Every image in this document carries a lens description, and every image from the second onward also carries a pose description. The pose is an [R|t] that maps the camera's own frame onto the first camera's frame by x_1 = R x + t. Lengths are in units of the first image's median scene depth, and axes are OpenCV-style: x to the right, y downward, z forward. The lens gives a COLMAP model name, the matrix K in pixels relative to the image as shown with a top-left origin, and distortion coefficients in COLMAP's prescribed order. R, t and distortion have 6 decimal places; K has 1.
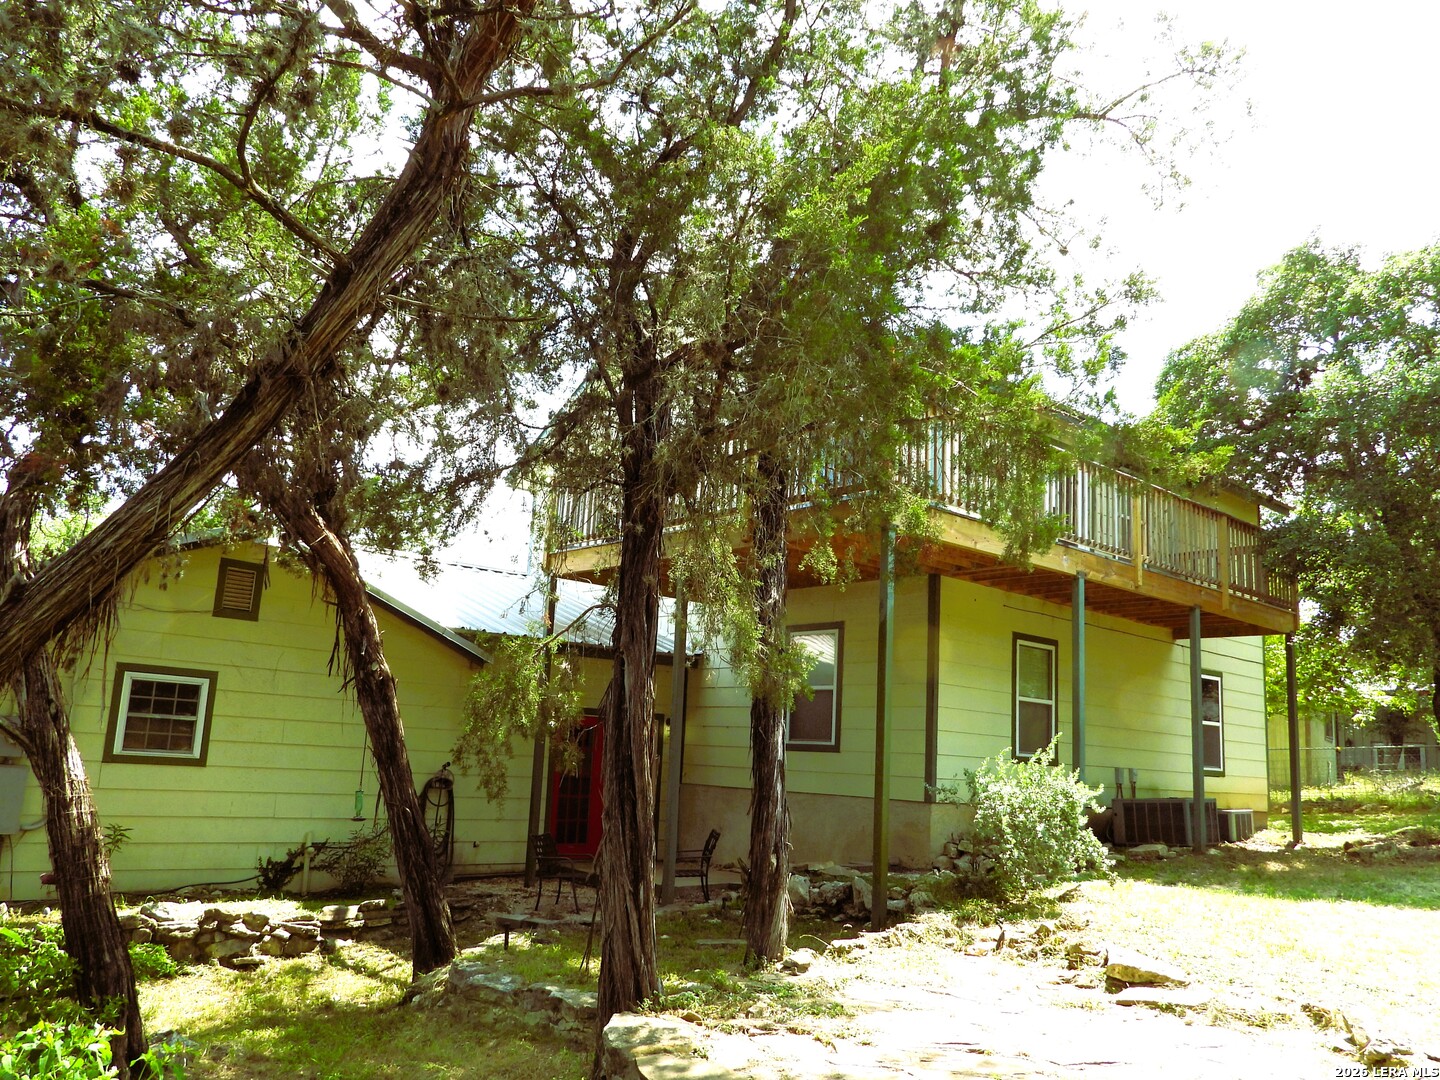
lens RADIAL K [[1177.6, 0, 723.7], [0, 1177.6, 543.6], [0, 0, 1]] dist [-0.011356, -0.001517]
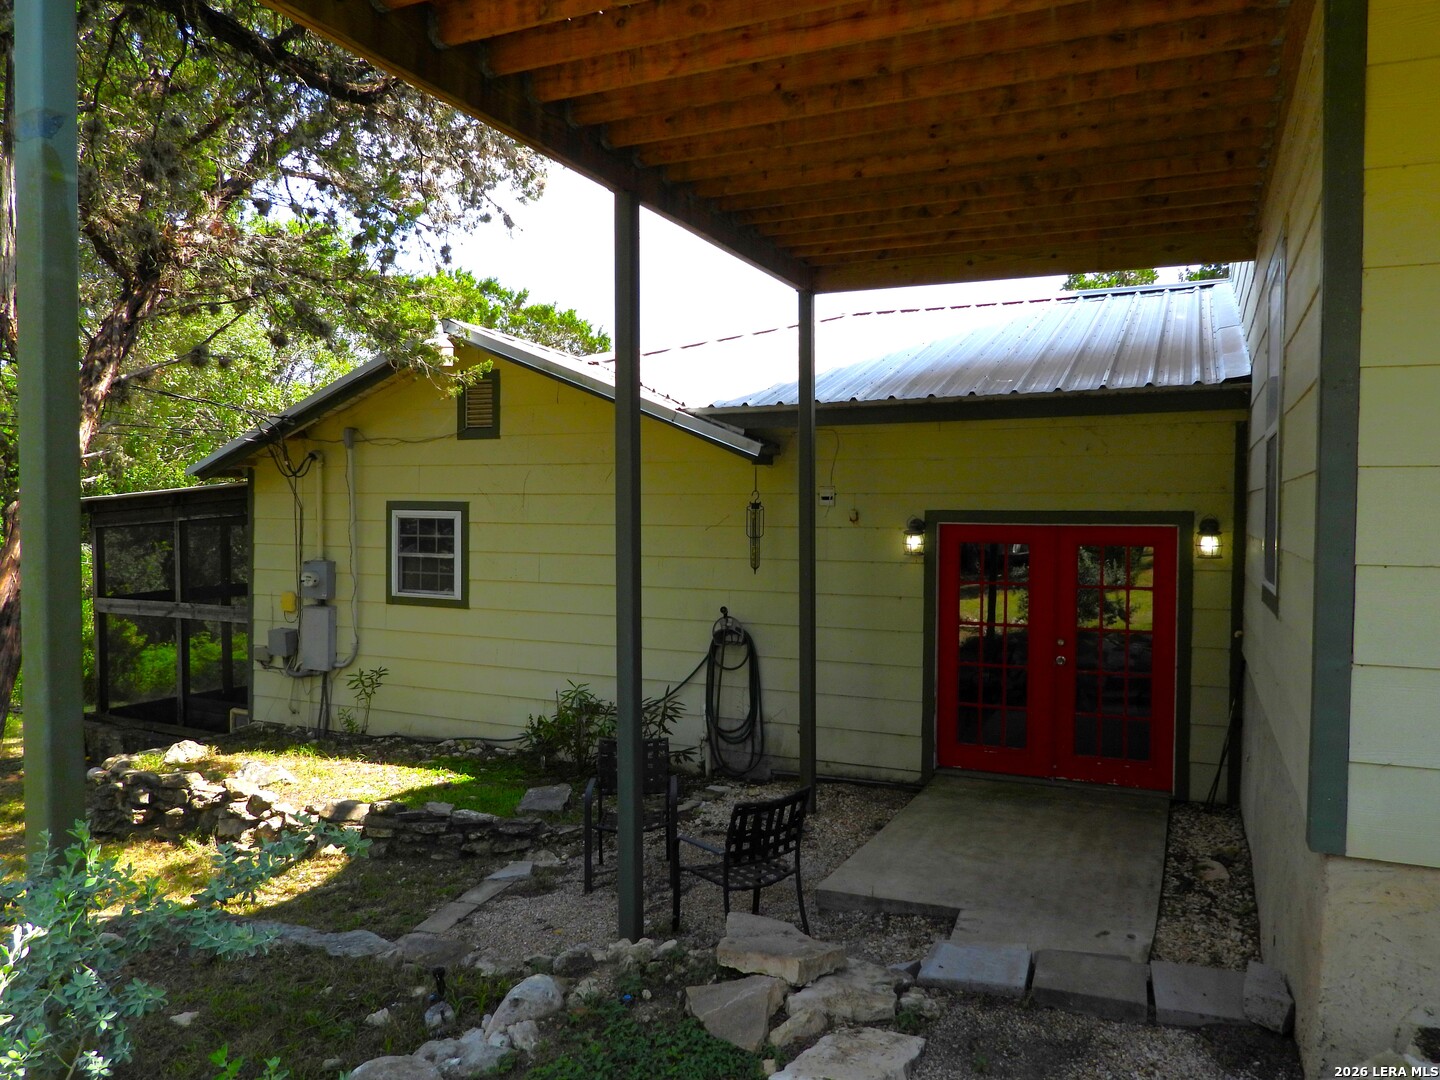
lens RADIAL K [[1048.4, 0, 724.7], [0, 1048.4, 544.3], [0, 0, 1]] dist [0.003589, -0.000076]
pose [[0.386471, -0.013331, -0.922205, 0.367338], [0.184700, 0.980759, 0.063225, 0.128144], [0.903618, -0.194766, 0.381498, 0.885625]]
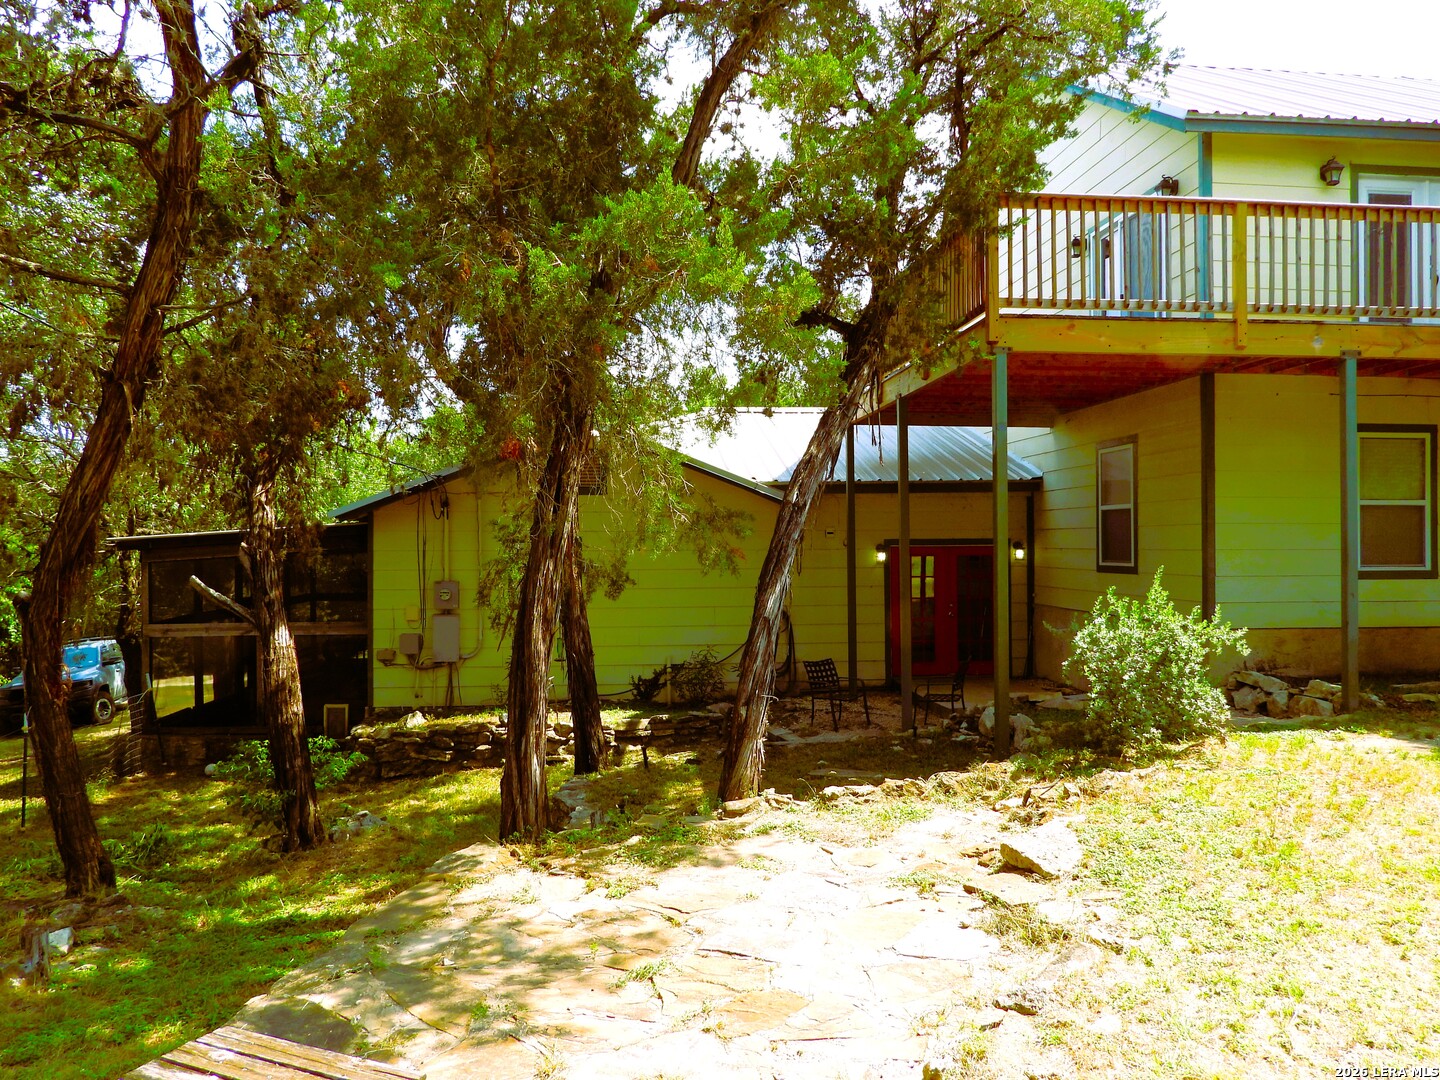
lens RADIAL K [[1048.4, 0, 712.0], [0, 1048.4, 539.2], [0, 0, 1]] dist [0.003589, -0.000076]
pose [[0.803546, -0.057221, -0.592486, 0.378489], [0.153736, 0.981548, 0.113706, 0.001835], [0.575047, -0.182455, 0.797516, 0.161700]]
